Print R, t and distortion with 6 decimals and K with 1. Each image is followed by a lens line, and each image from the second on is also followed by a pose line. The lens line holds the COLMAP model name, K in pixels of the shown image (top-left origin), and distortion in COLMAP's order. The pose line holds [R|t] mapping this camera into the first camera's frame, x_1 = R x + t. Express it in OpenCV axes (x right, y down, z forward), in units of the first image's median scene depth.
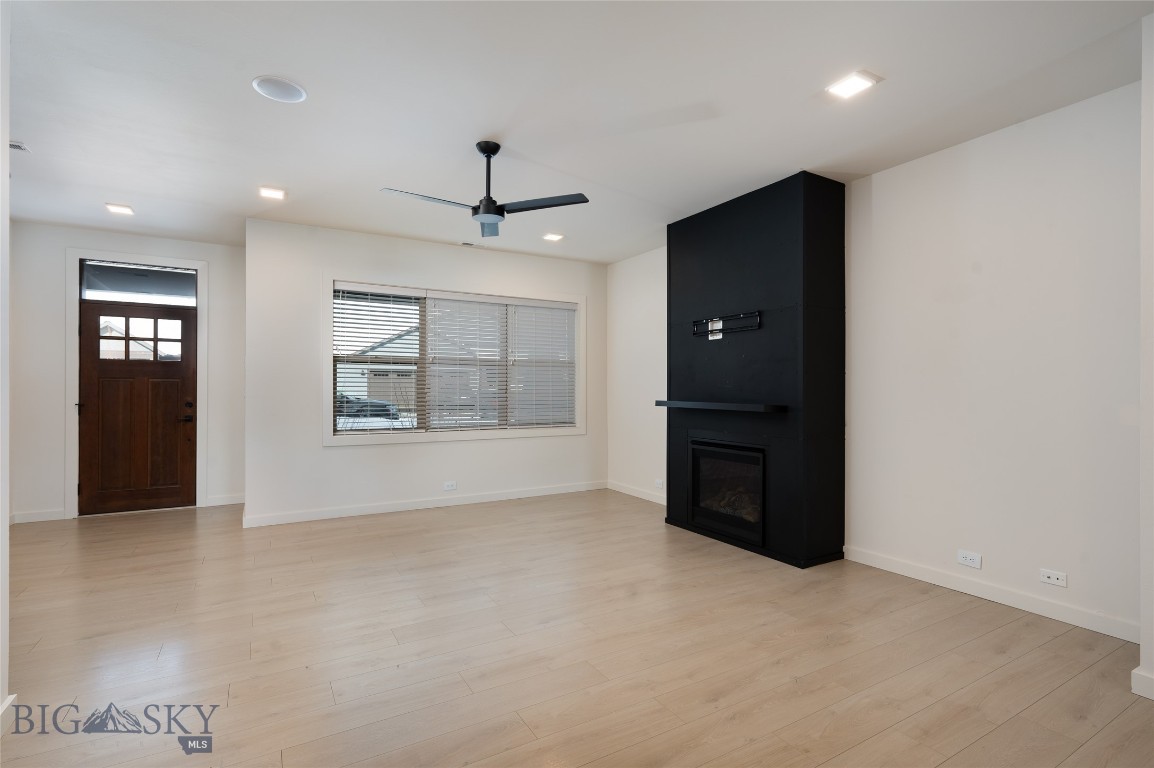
lens RADIAL K [[539.8, 0, 568.9], [0, 539.8, 392.5], [0, 0, 1]] dist [-0.004647, -0.001075]
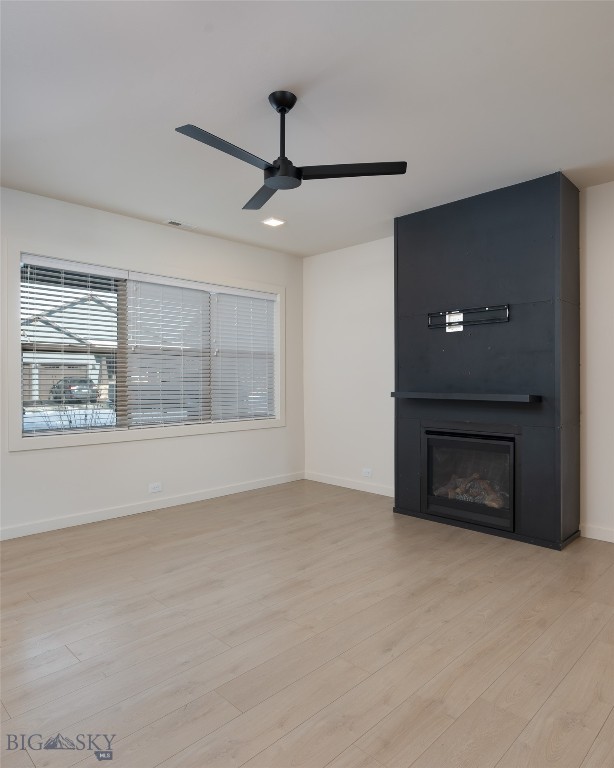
lens RADIAL K [[485.7, 0, 309.4], [0, 485.7, 386.4], [0, 0, 1]] dist [-0.005085, -0.006096]
pose [[0.965015, -0.008170, 0.262066, -0.201076], [0.006733, 0.999957, 0.006379, -0.001986], [-0.262107, -0.004392, 0.965029, 0.155008]]
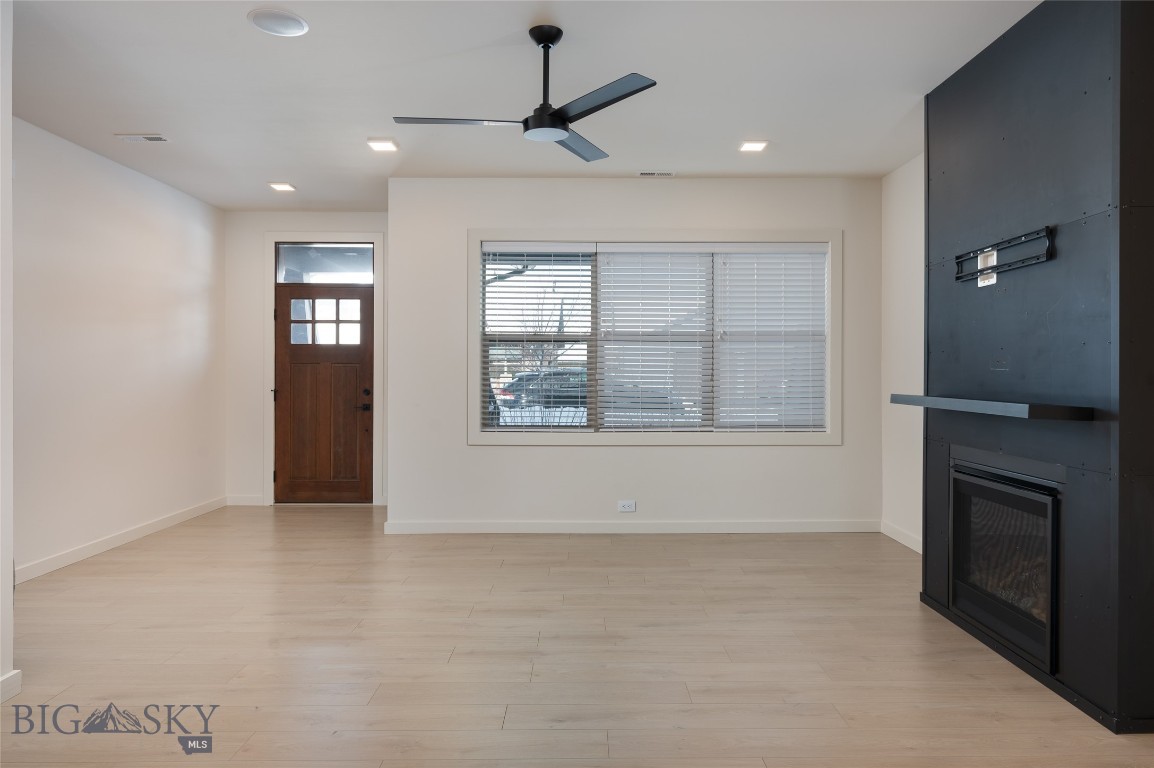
lens RADIAL K [[721.6, 0, 587.4], [0, 721.6, 381.6], [0, 0, 1]] dist [-0.008069, -0.001217]
pose [[0.873302, 0.004455, -0.487159, 0.232116], [-0.002991, 0.999988, 0.003784, -0.000757], [0.487170, -0.001848, 0.873305, 0.127074]]
